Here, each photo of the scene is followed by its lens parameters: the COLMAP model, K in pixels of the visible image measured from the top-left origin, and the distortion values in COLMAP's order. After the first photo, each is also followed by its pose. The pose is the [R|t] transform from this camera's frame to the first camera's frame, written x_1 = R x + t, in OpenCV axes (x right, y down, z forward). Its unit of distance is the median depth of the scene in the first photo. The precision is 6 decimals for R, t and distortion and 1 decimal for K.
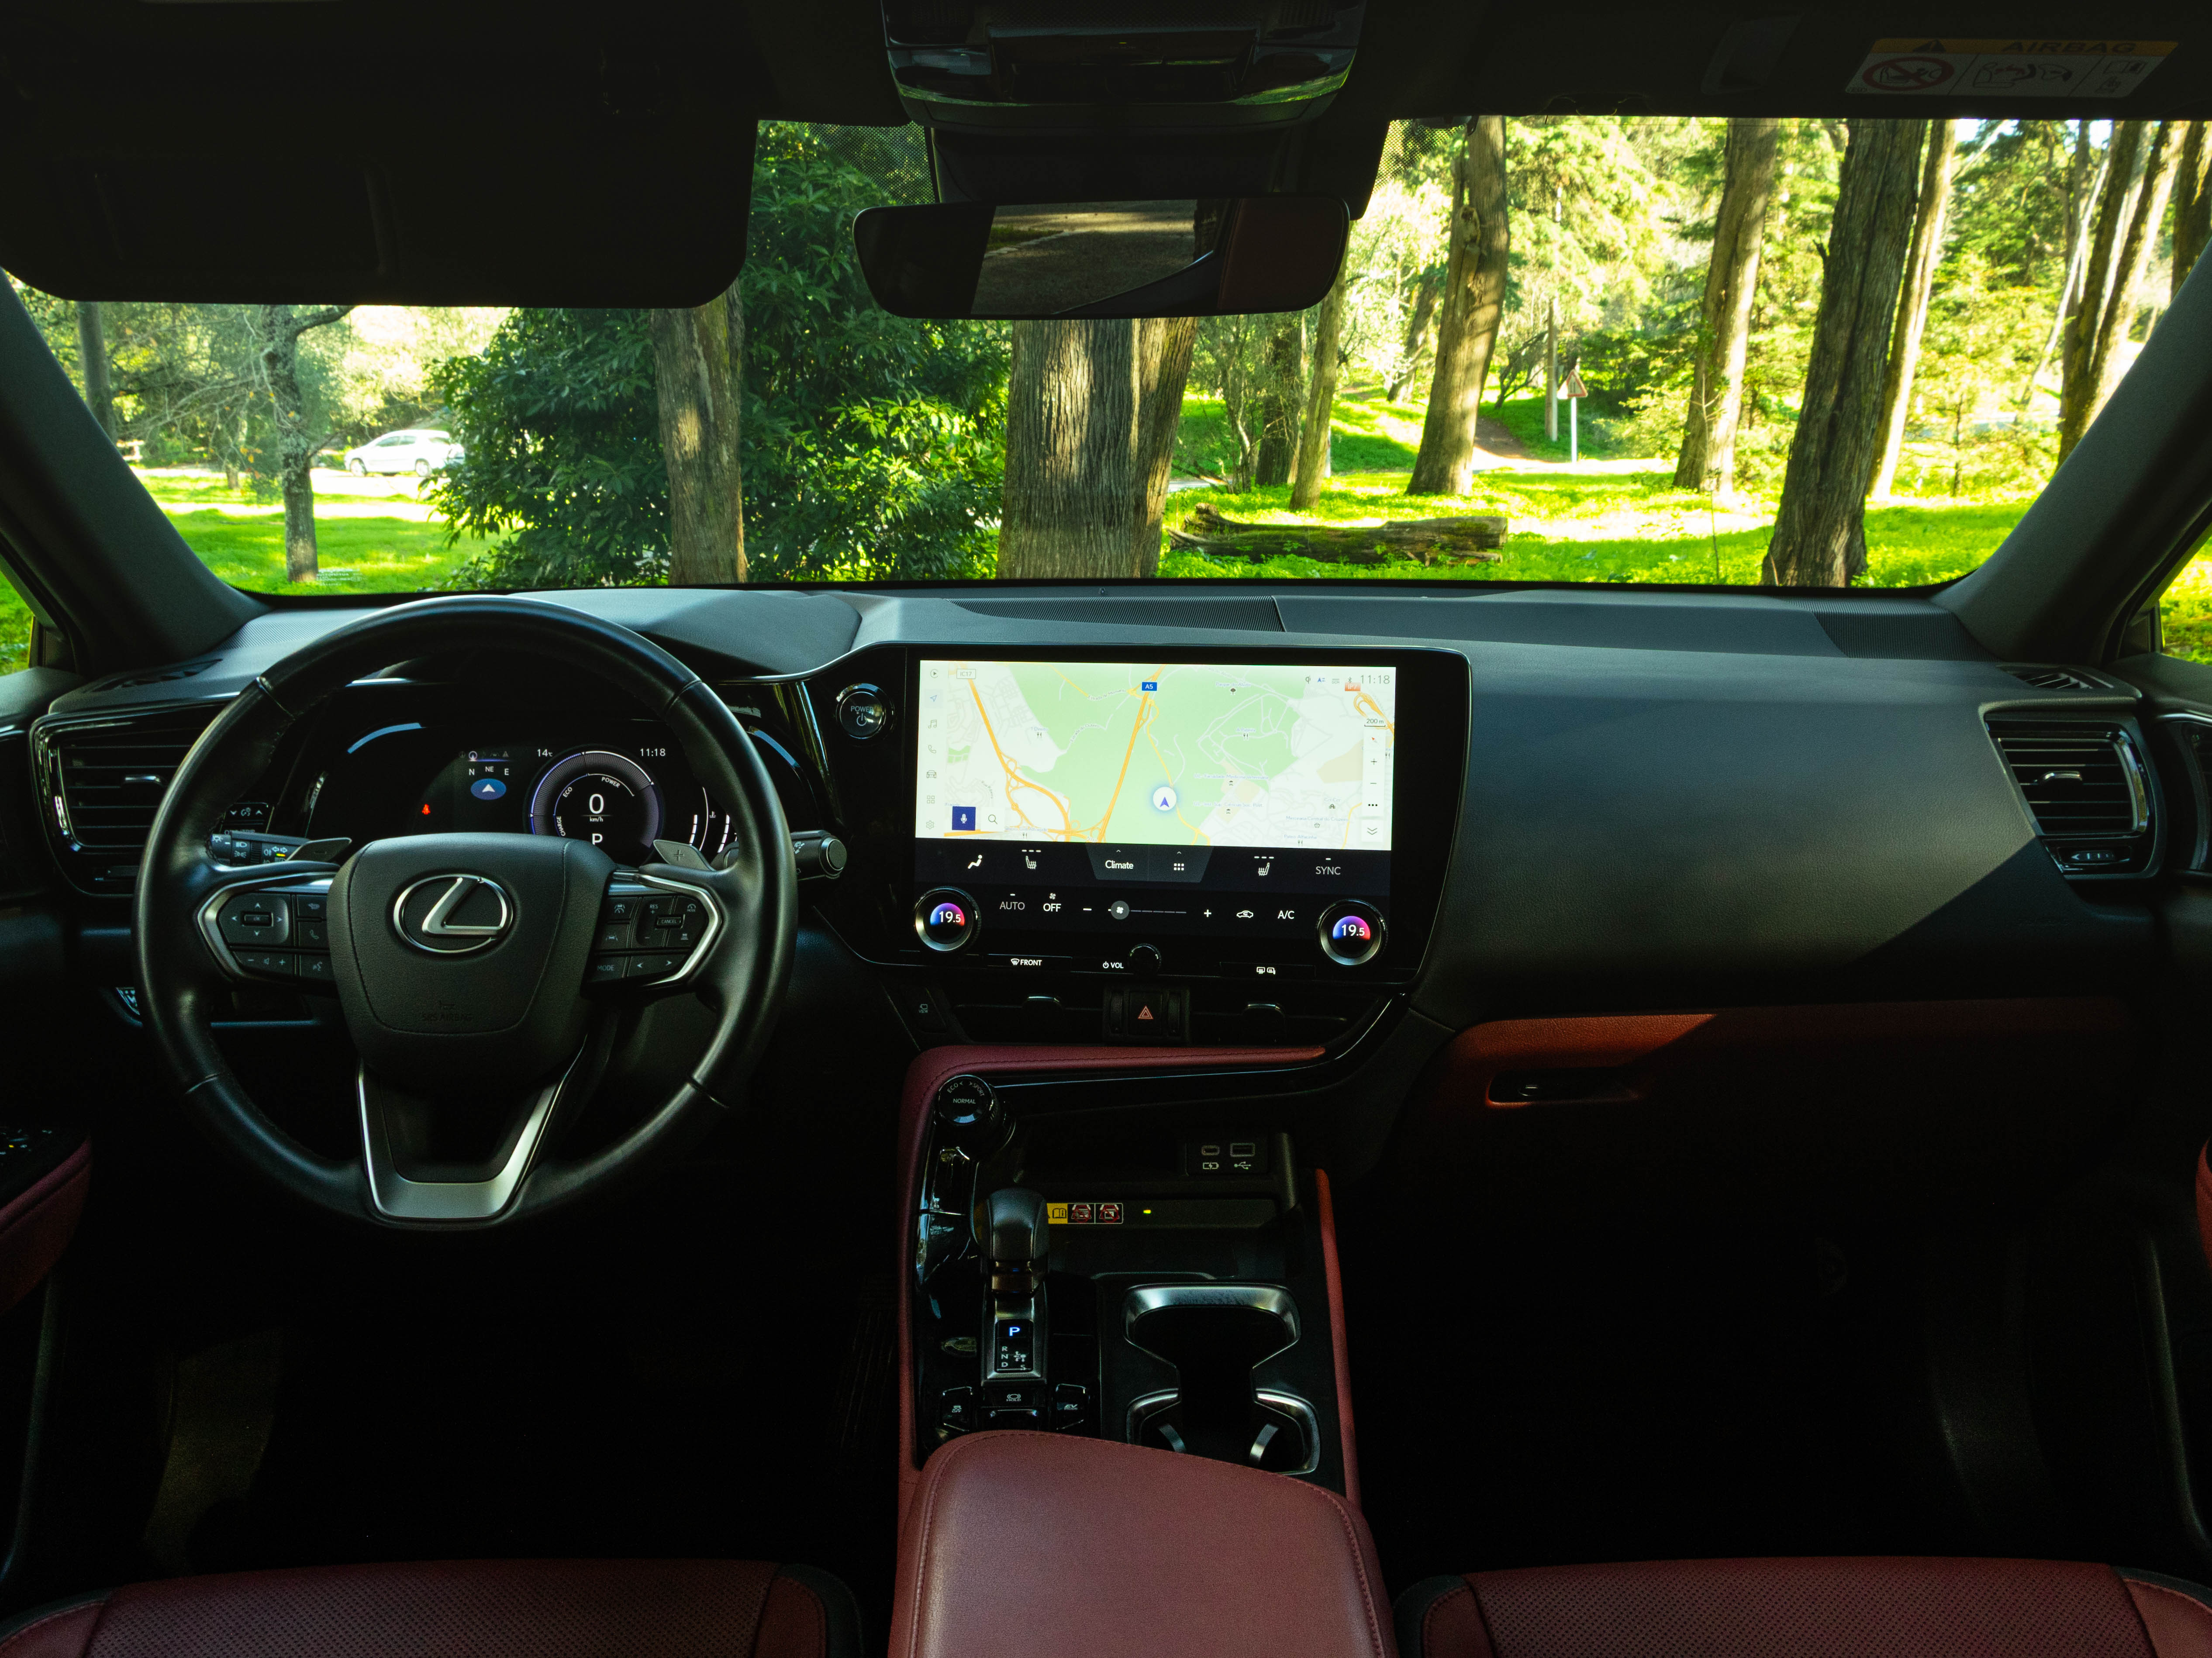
lens RADIAL K [[2064.3, 0, 1106.0], [0, 2064.3, 829.0], [0, 0, 1]] dist [0.015702, 0.000249]
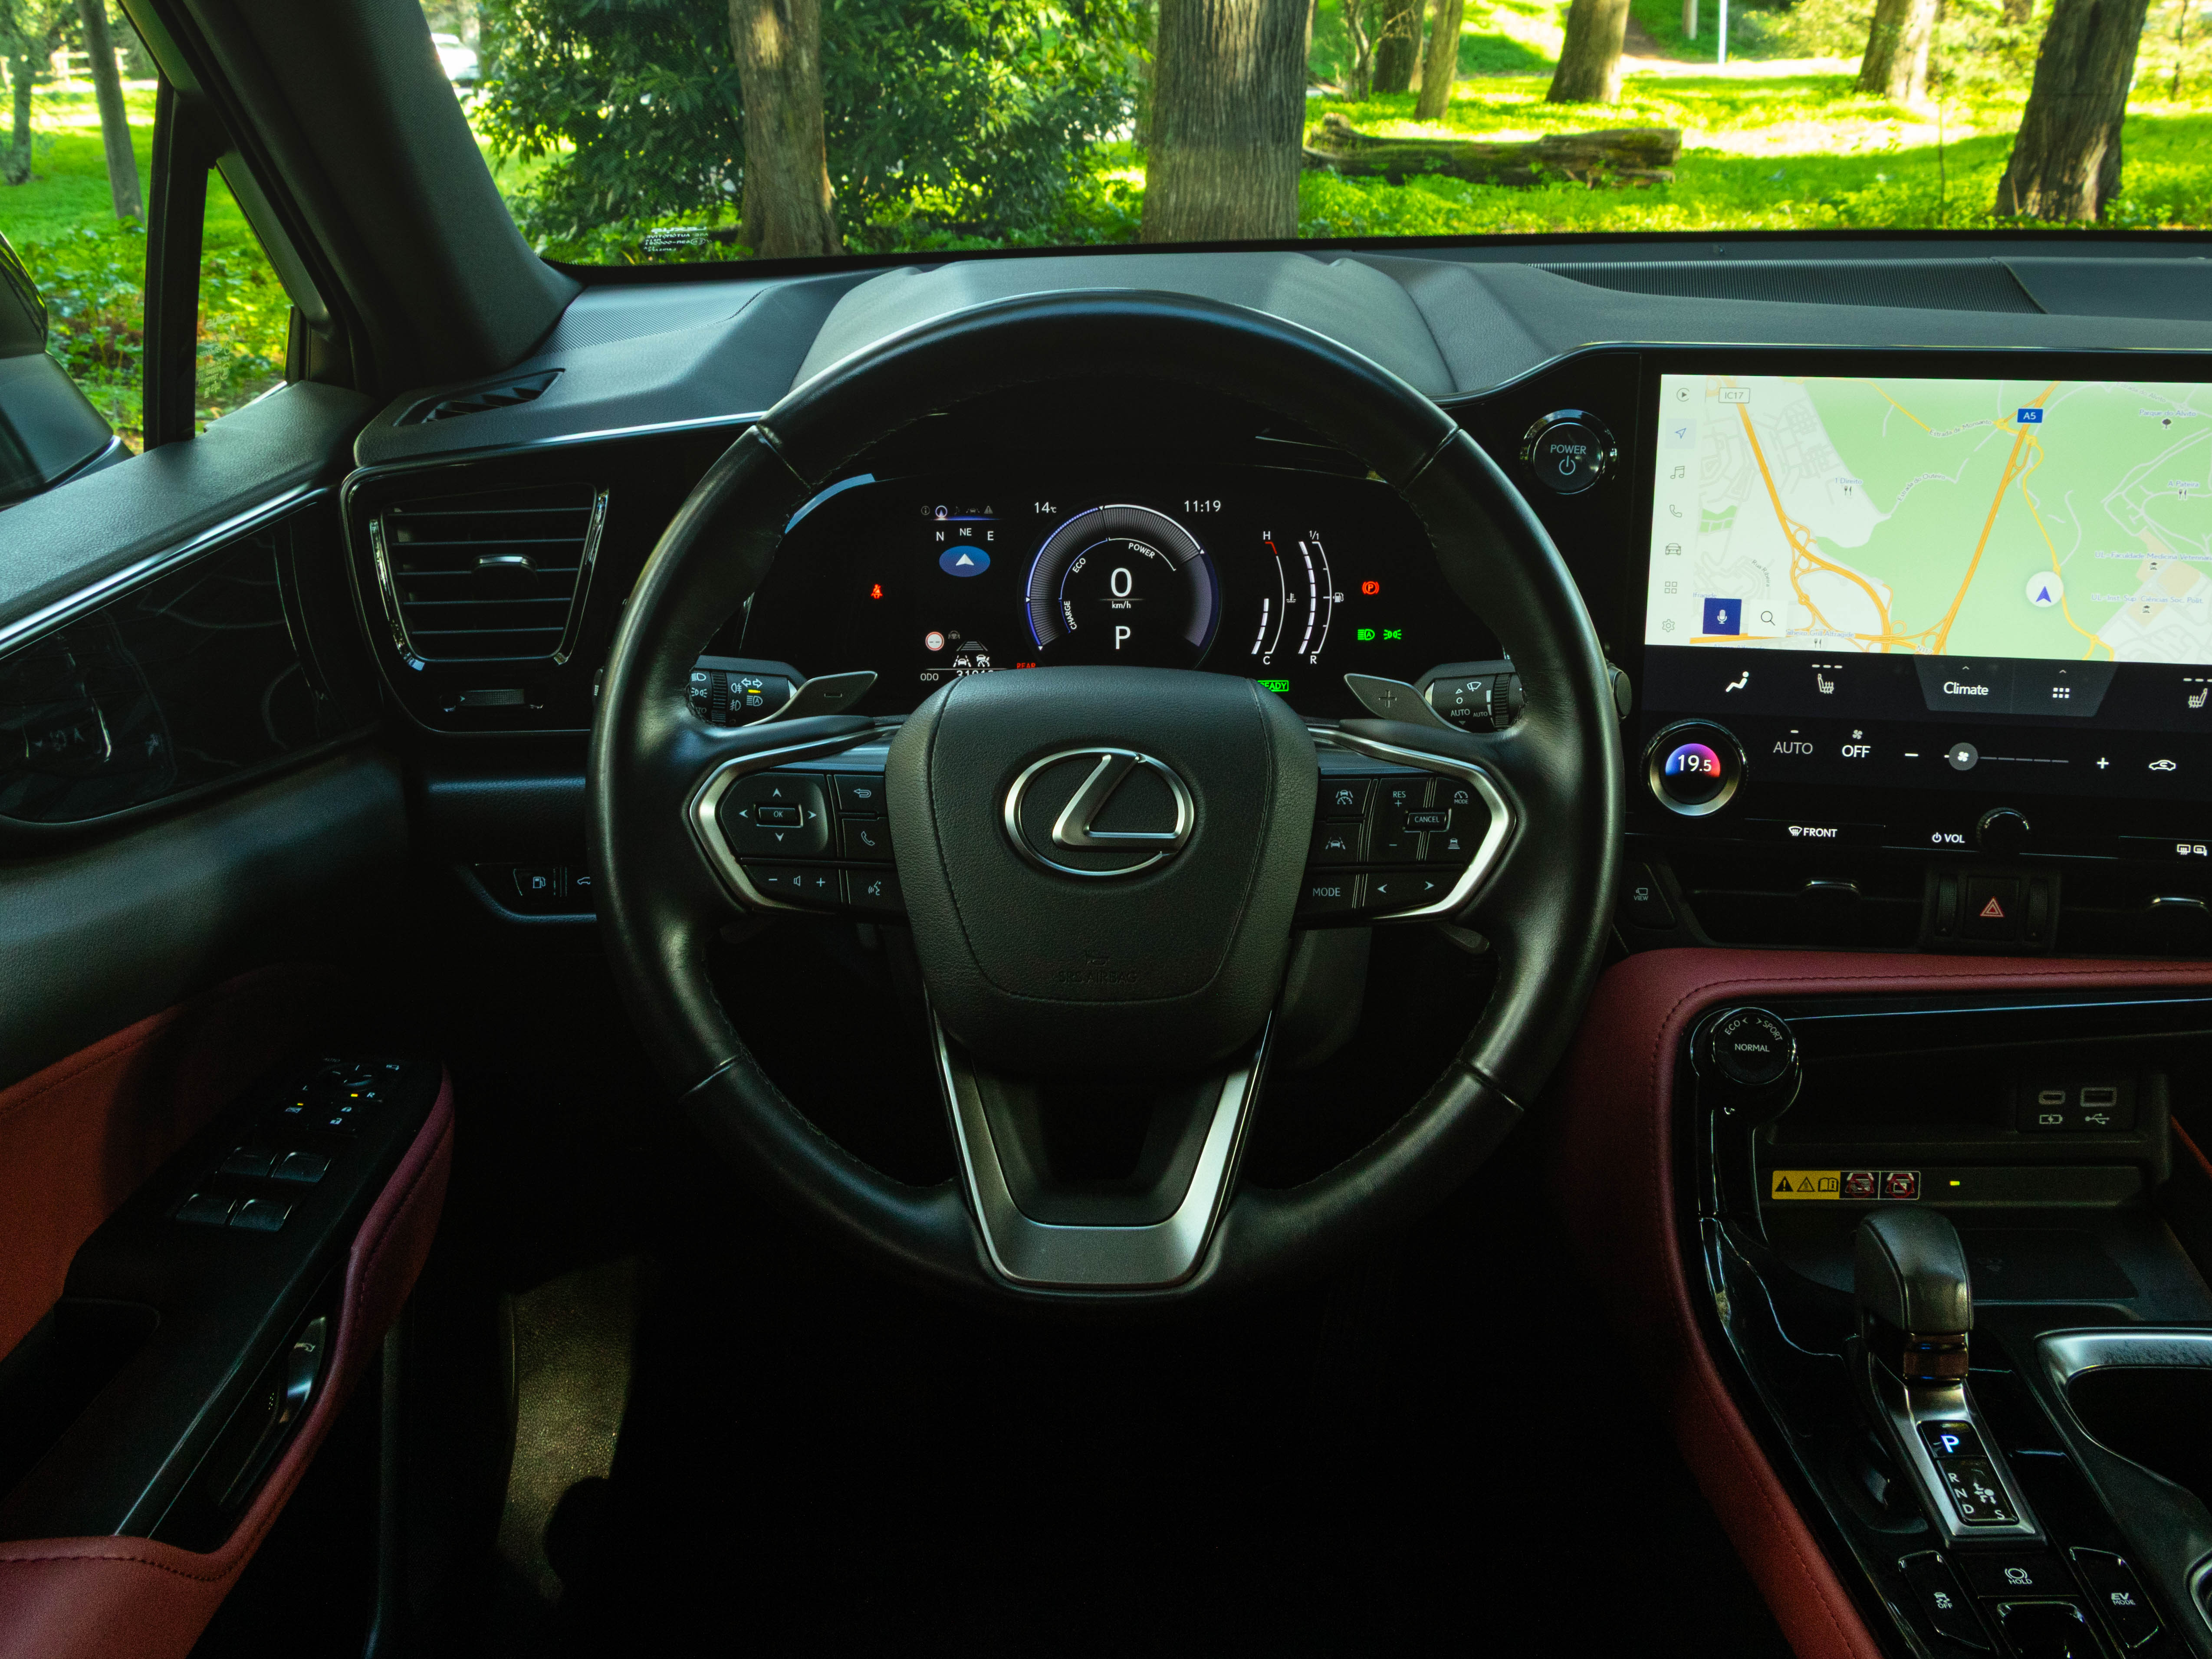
lens RADIAL K [[2199.3, 0, 1114.6], [0, 2199.3, 823.1], [0, 0, 1]] dist [0.000324, 0.000088]
pose [[0.999758, 0.001374, -0.021972, -0.232707], [0.002041, 0.987962, 0.154684, -0.046219], [0.021920, -0.154691, 0.987720, 0.267450]]
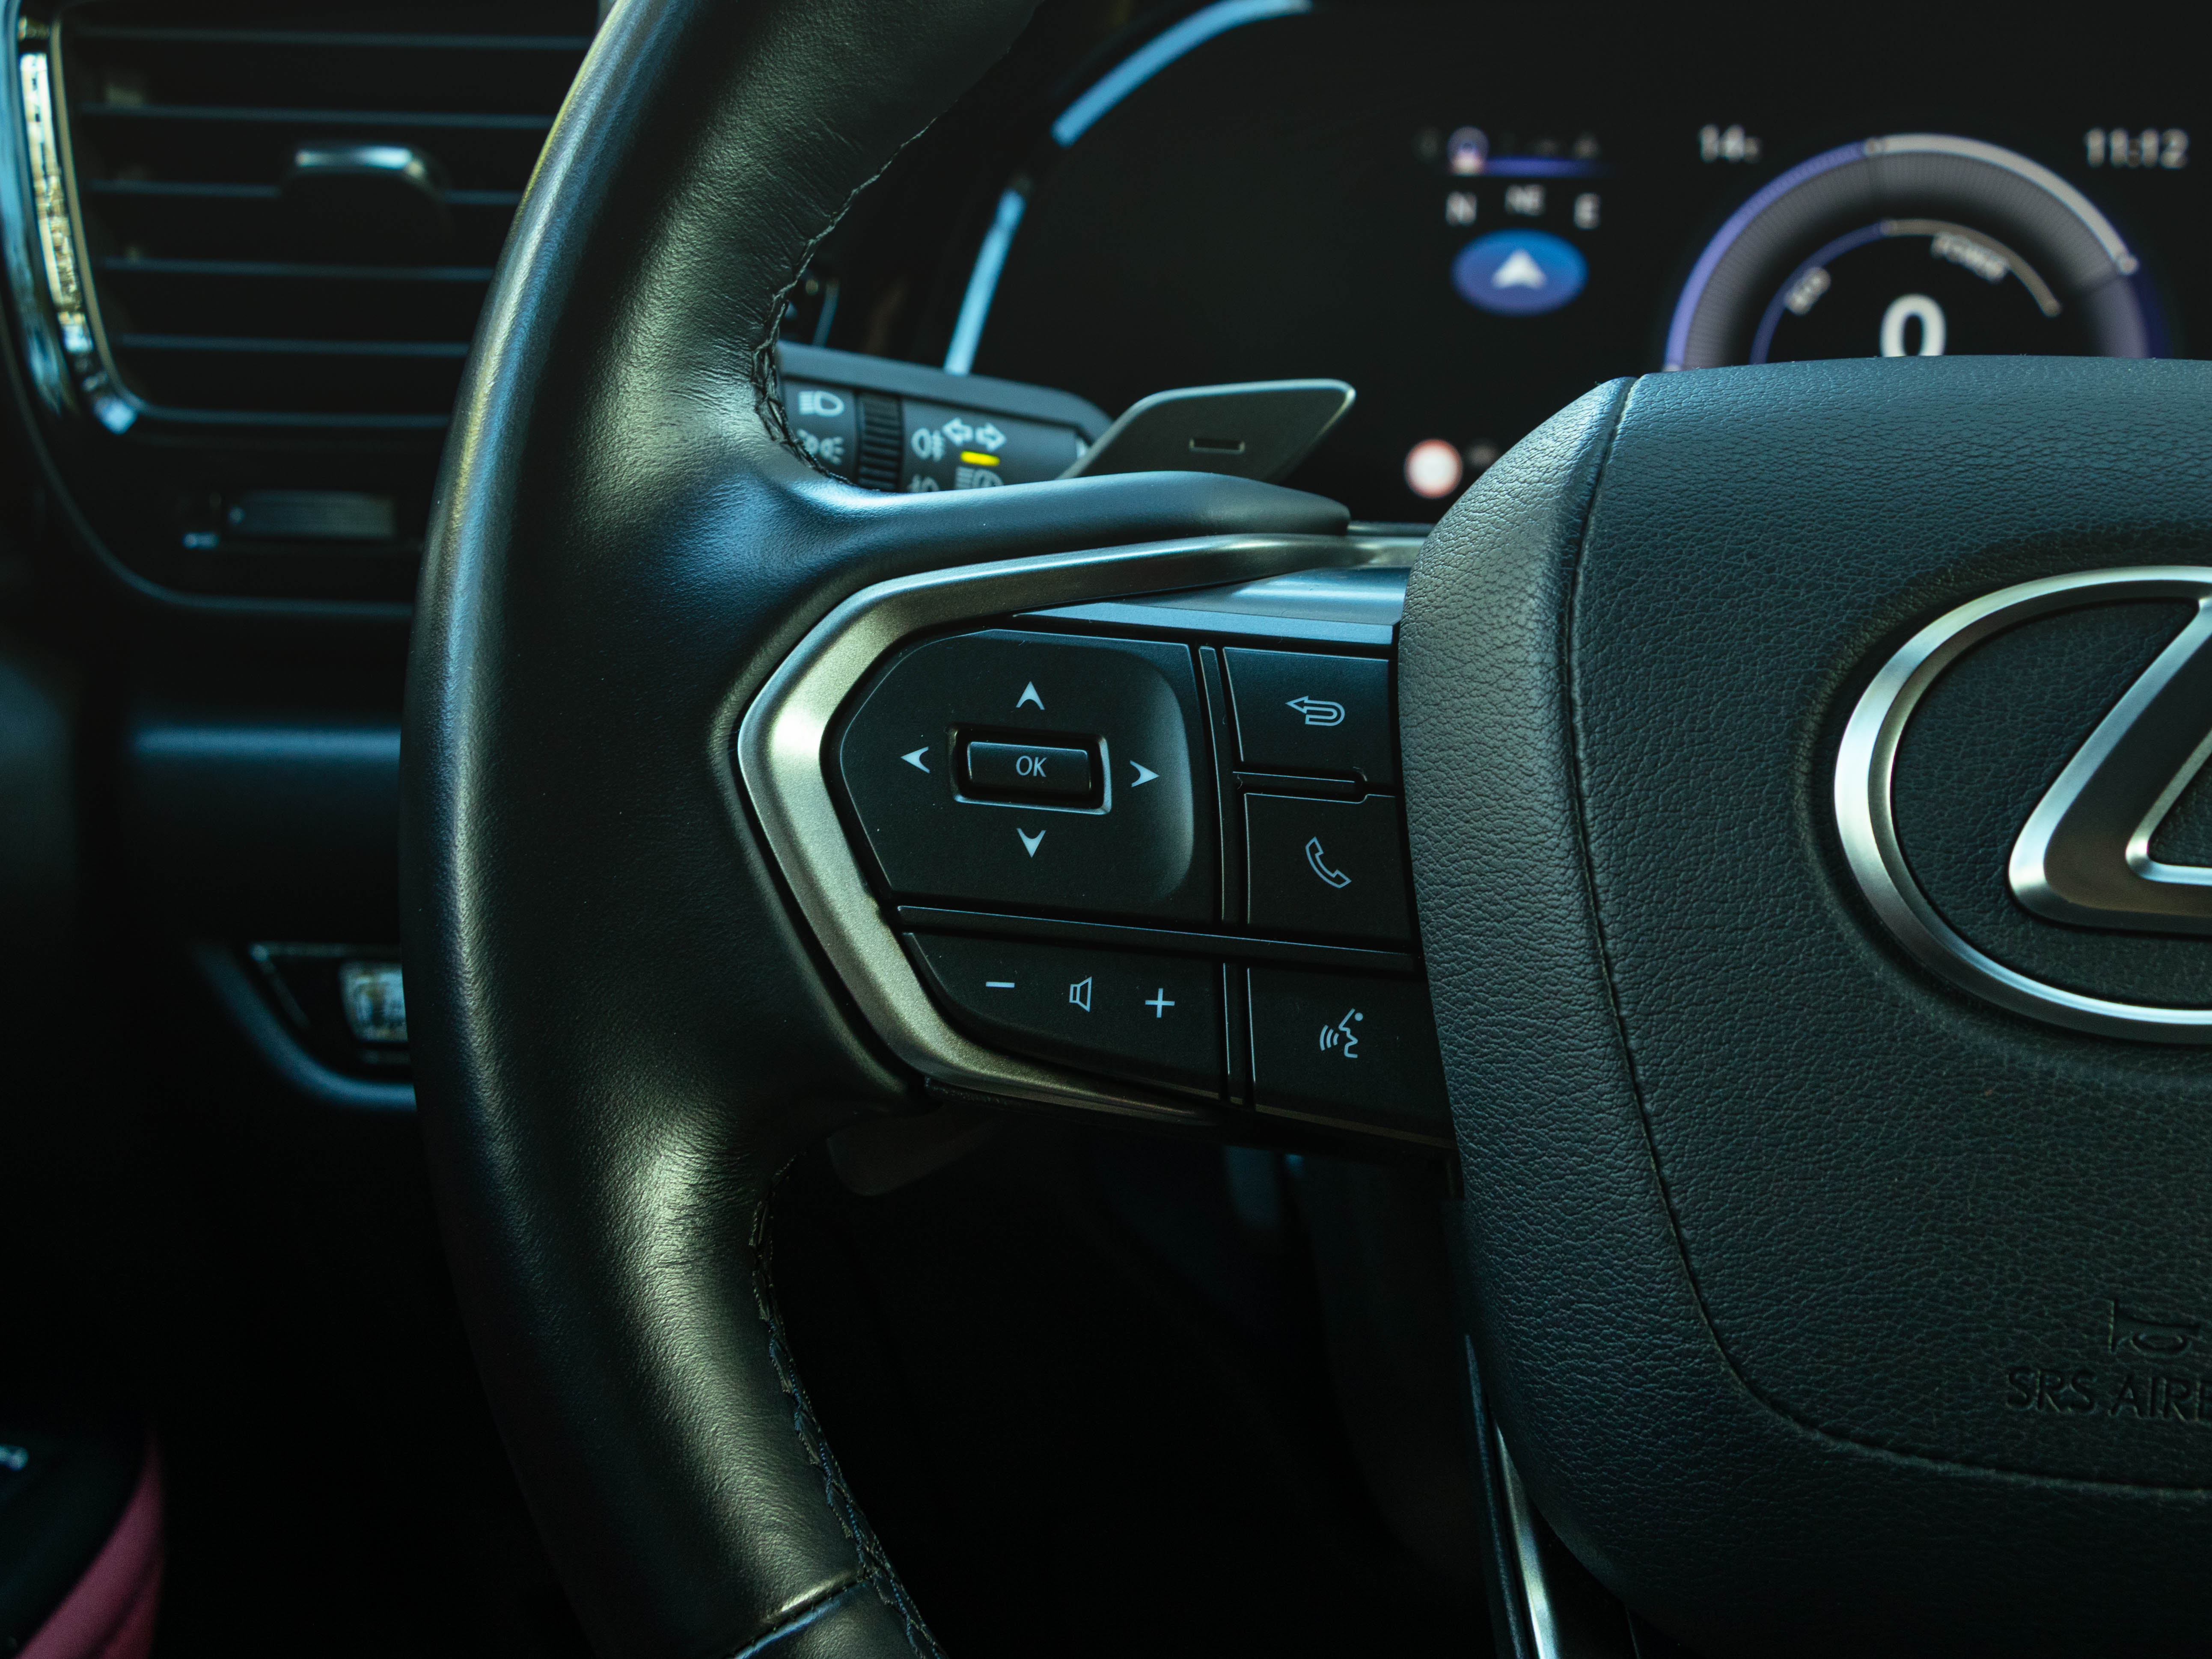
lens RADIAL K [[3148.4, 0, 1147.6], [0, 3148.4, 826.3], [0, 0, 1]] dist [0.012748, 0.049327]
pose [[0.989606, 0.046595, -0.136051, -0.286929], [-0.034409, 0.995294, 0.090586, 0.017737], [0.139632, -0.084963, 0.986552, 0.571539]]
